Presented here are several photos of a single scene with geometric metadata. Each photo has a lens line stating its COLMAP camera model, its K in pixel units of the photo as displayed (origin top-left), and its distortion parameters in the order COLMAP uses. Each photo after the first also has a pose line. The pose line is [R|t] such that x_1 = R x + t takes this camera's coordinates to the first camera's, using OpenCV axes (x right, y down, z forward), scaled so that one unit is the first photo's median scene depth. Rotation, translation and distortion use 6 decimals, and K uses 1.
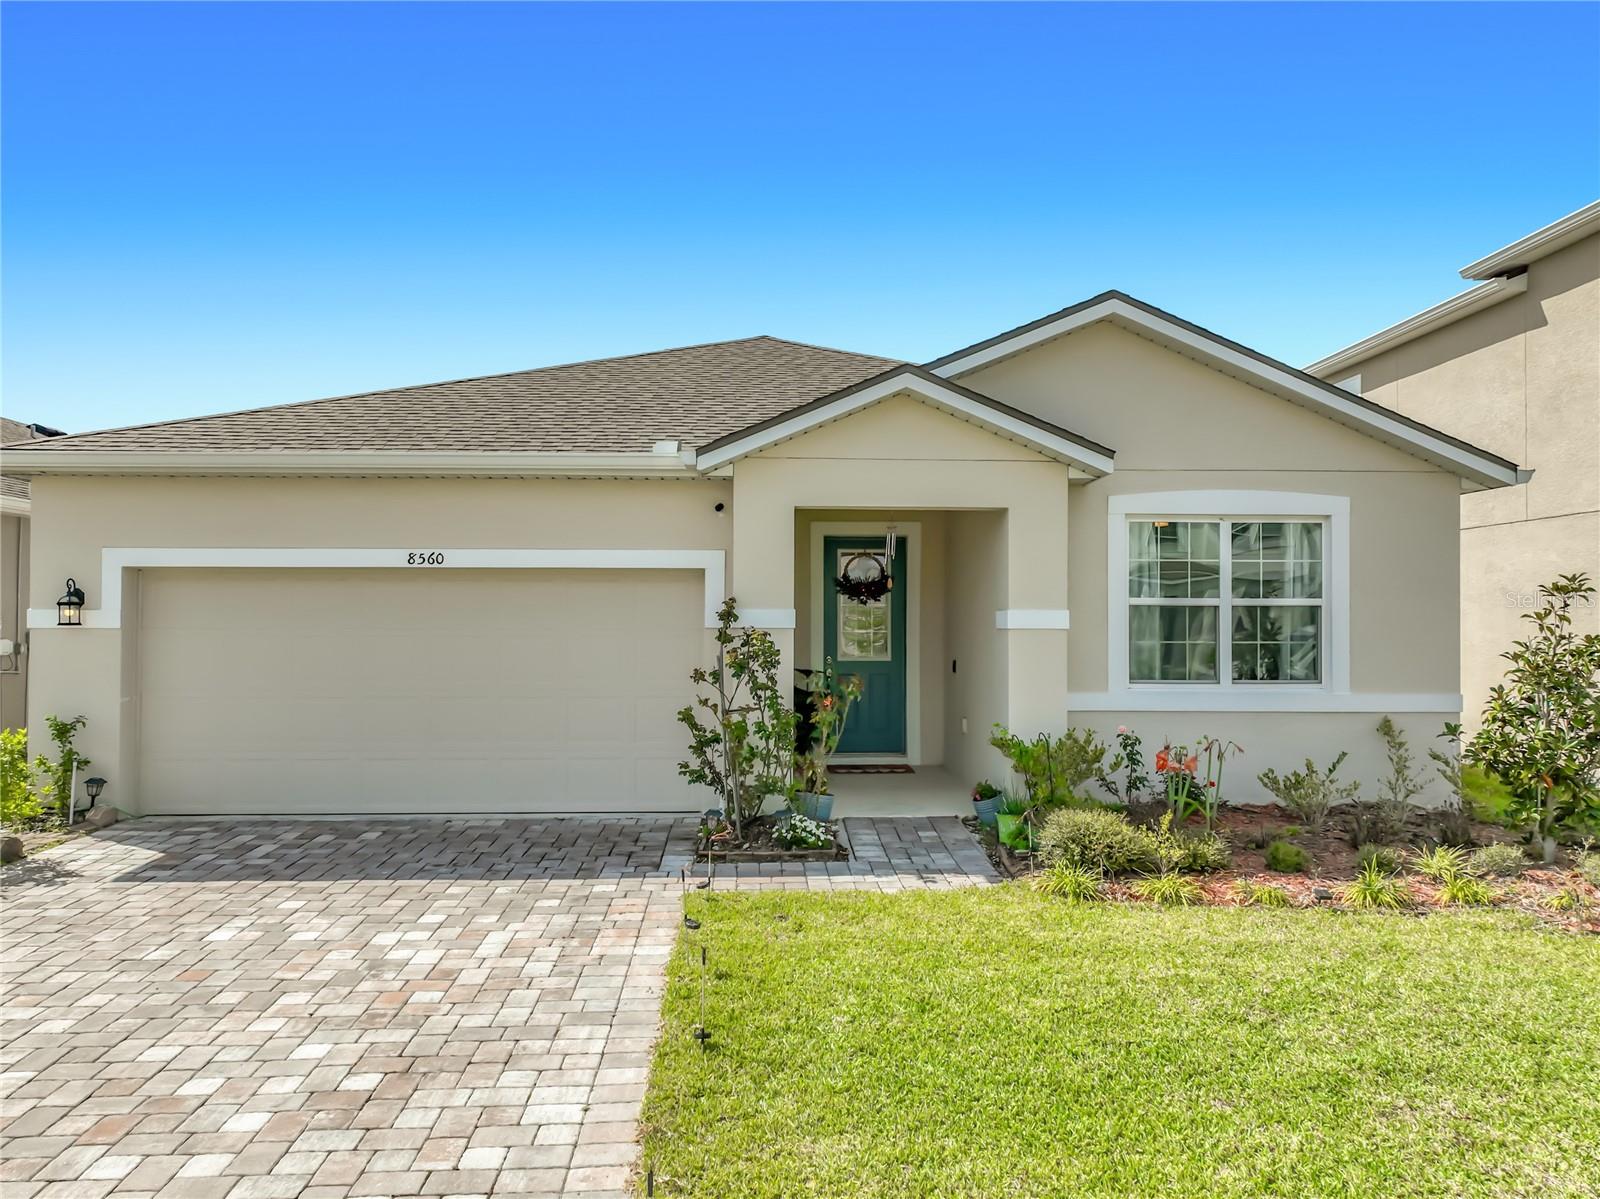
lens RADIAL K [[1128.0, 0, 809.0], [0, 1128.0, 605.0], [0, 0, 1]] dist [-0.007326, 0.020845]
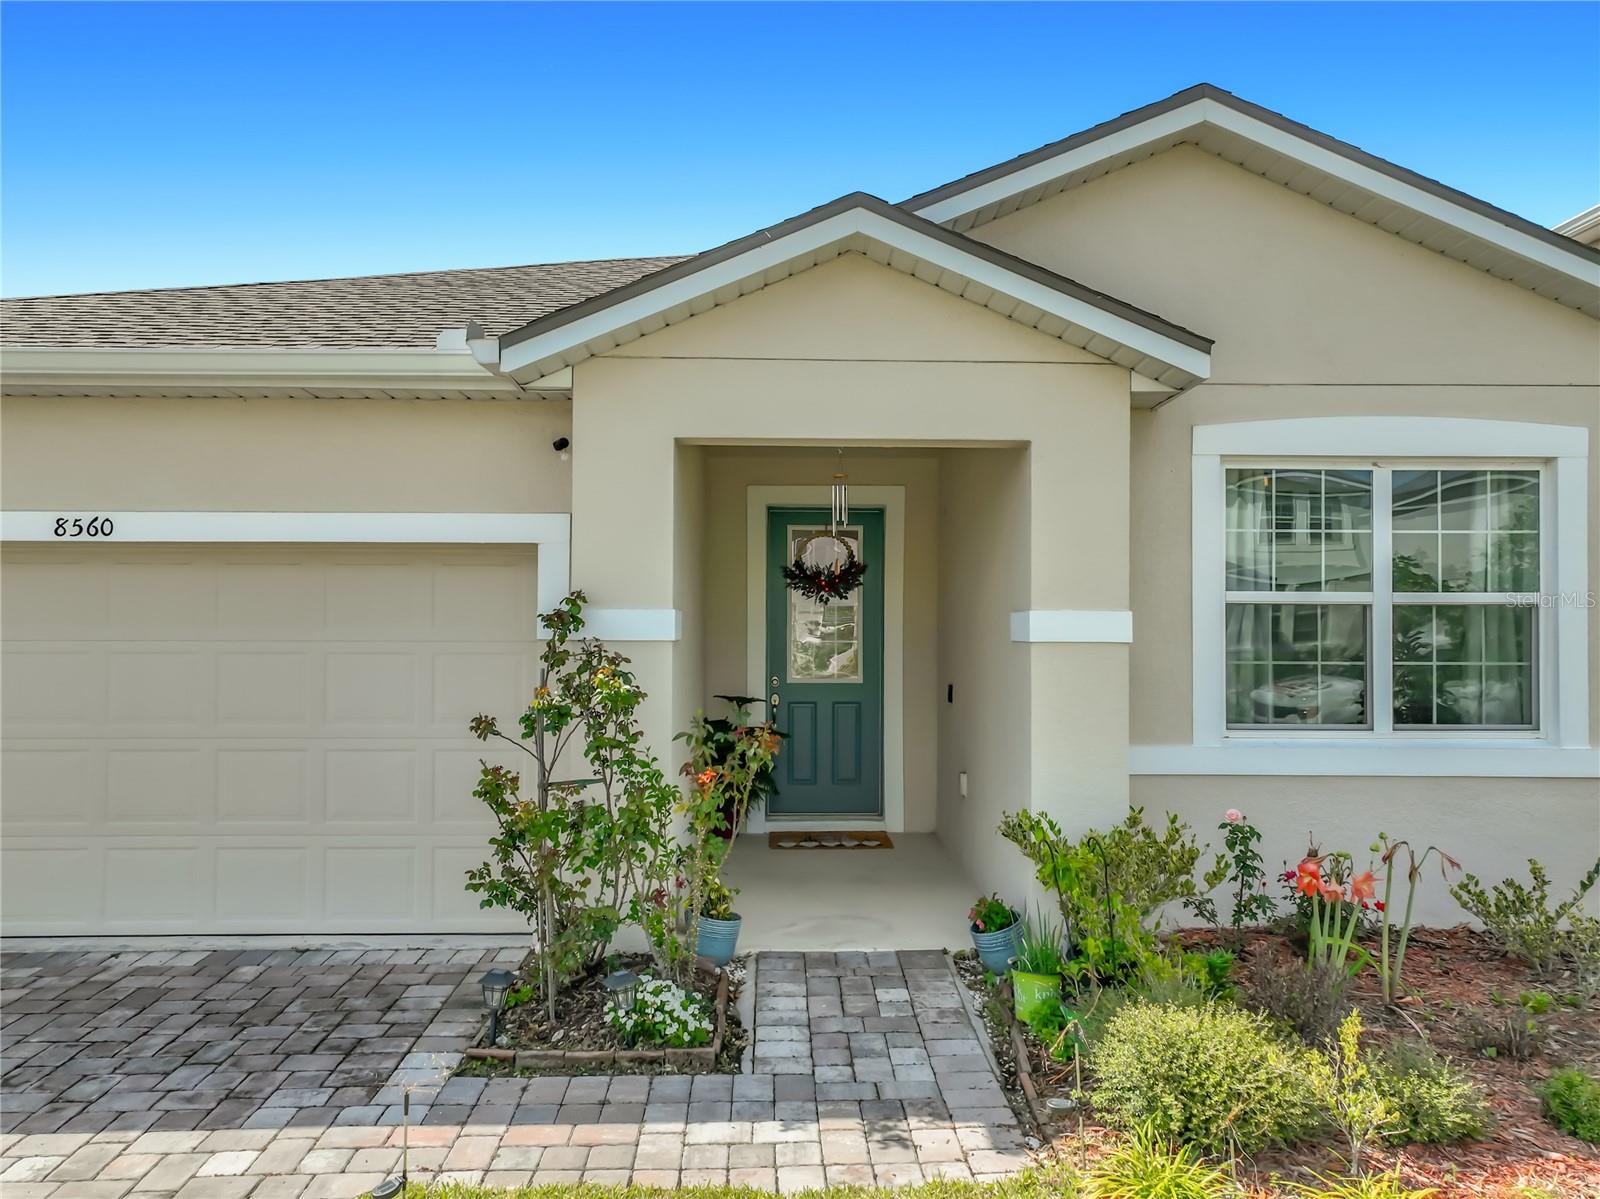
lens RADIAL K [[1128.0, 0, 809.0], [0, 1128.0, 605.0], [0, 0, 1]] dist [-0.007326, 0.020845]
pose [[0.999885, 0.000212, -0.015194, 0.069963], [-0.000236, 0.999999, -0.001541, 0.002398], [0.015194, 0.001545, 0.999883, 0.410753]]
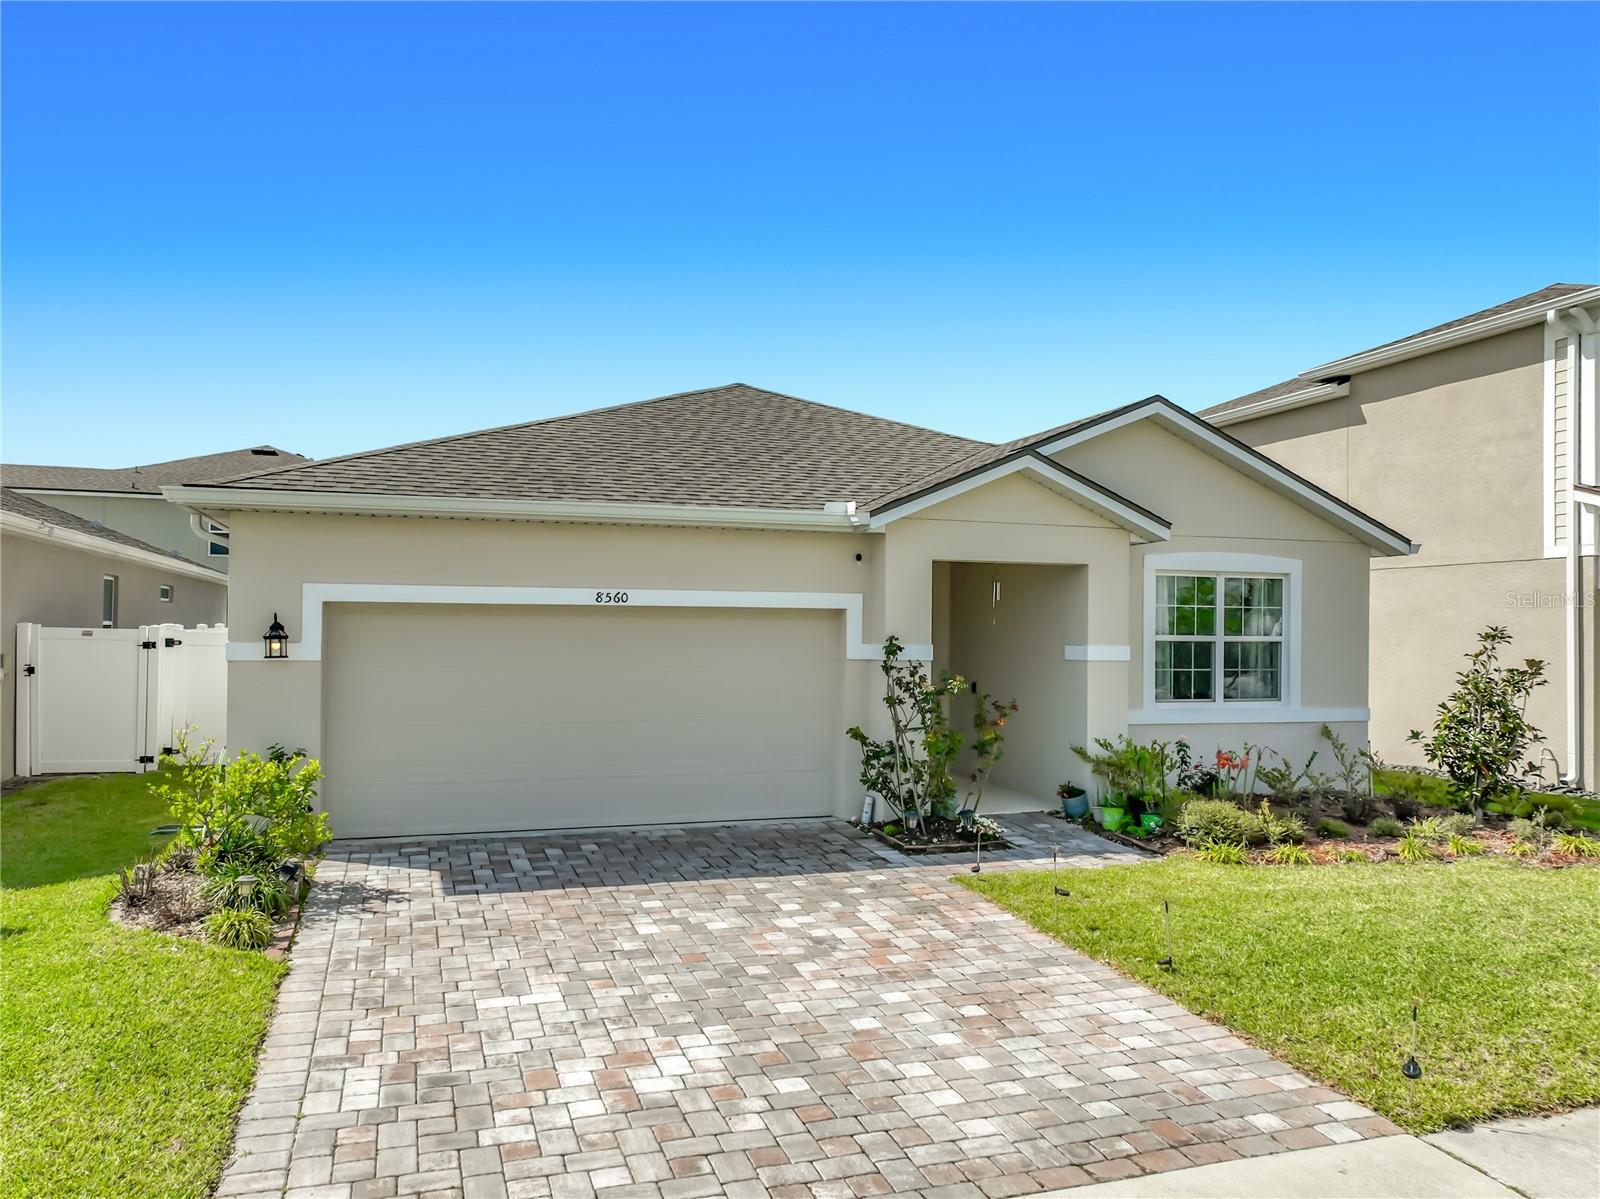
lens RADIAL K [[1134.5, 0, 796.8], [0, 1134.5, 620.1], [0, 0, 1]] dist [0.002923, 0.003967]
pose [[0.961865, 0.008620, 0.273389, -0.496884], [-0.010589, 0.999928, 0.005728, -0.028780], [-0.273320, -0.008405, 0.961887, -0.132925]]
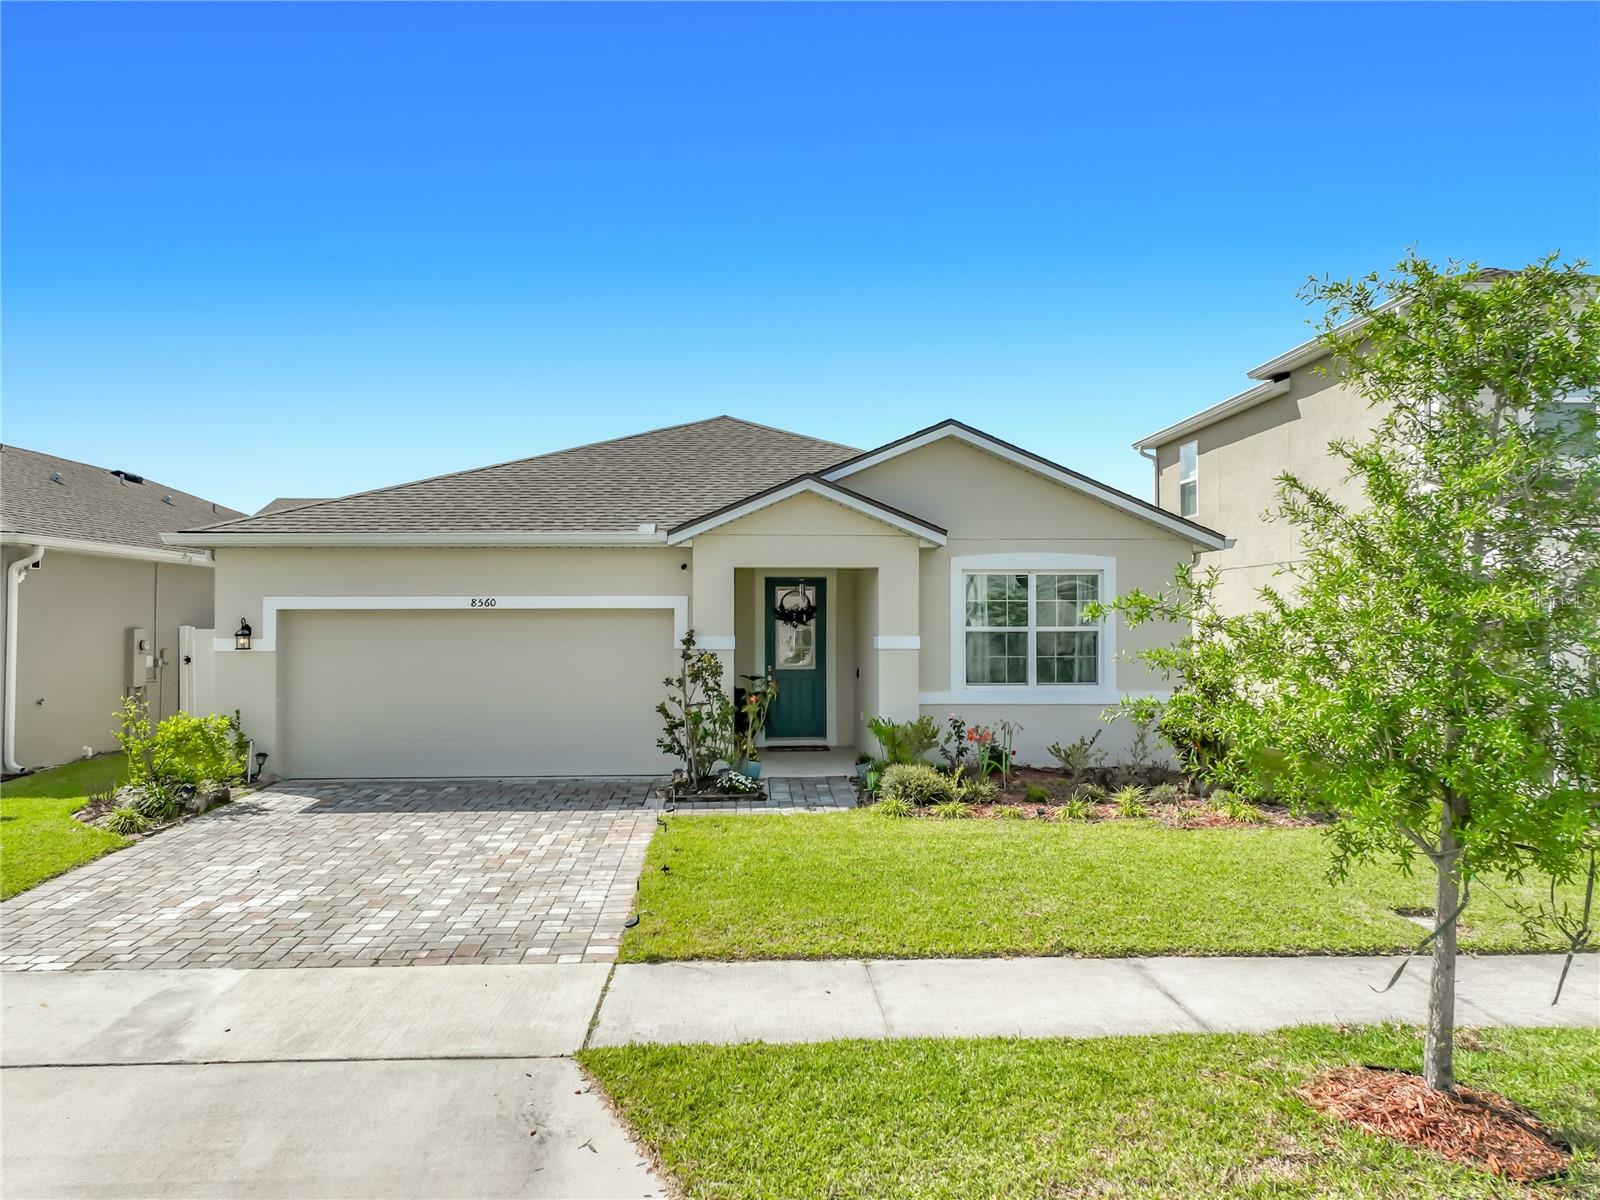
lens RADIAL K [[1128.0, 0, 809.0], [0, 1128.0, 605.5], [0, 0, 1]] dist [-0.007326, 0.020845]
pose [[0.999923, -0.004217, 0.011656, 0.070067], [0.004232, 0.999990, -0.001270, -0.035620], [-0.011650, 0.001319, 0.999931, -0.497739]]
